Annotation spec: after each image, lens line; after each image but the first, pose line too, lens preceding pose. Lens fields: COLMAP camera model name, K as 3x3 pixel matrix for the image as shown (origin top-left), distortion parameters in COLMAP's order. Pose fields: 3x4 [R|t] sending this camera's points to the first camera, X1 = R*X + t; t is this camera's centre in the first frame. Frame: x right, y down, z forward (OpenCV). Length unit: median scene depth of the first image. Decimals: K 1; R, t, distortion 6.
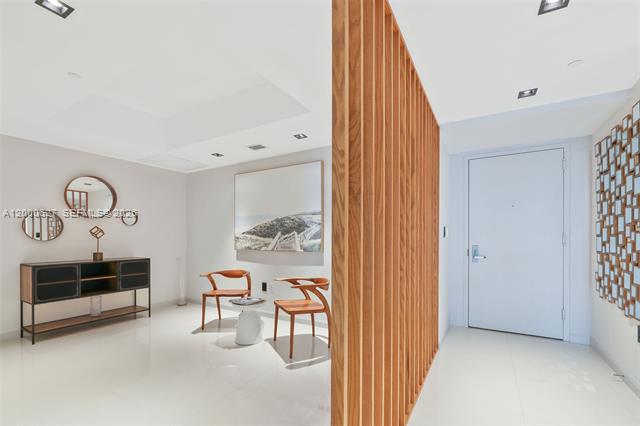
lens RADIAL K [[278.7, 0, 318.4], [0, 278.7, 236.0], [0, 0, 1]] dist [-0.001427, -0.000117]
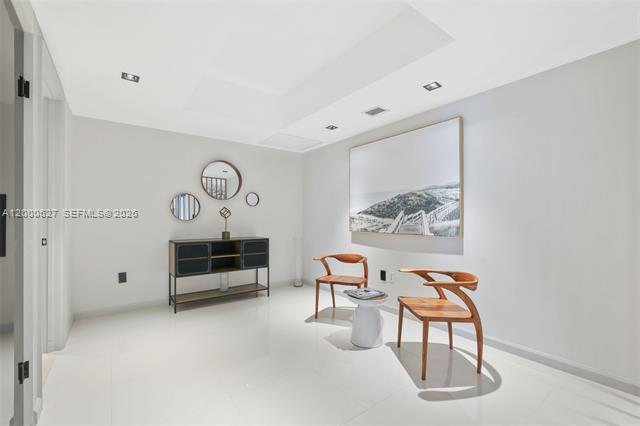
lens RADIAL K [[282.5, 0, 317.8], [0, 282.5, 218.4], [0, 0, 1]] dist [-0.001068, -0.000165]
pose [[0.920724, 0.001462, -0.390213, -0.044389], [0.000522, 0.999987, 0.004979, 0.003205], [0.390215, -0.004788, 0.920711, 0.134945]]
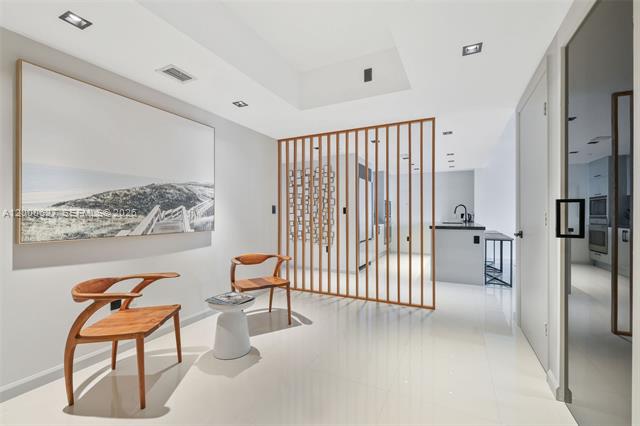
lens RADIAL K [[282.5, 0, 317.8], [0, 282.5, 218.4], [0, 0, 1]] dist [-0.001068, -0.000165]
pose [[-0.076079, -0.005867, 0.997085, -0.877228], [0.007472, 0.999951, 0.006454, 0.015541], [-0.997074, 0.007941, -0.076031, 0.707543]]
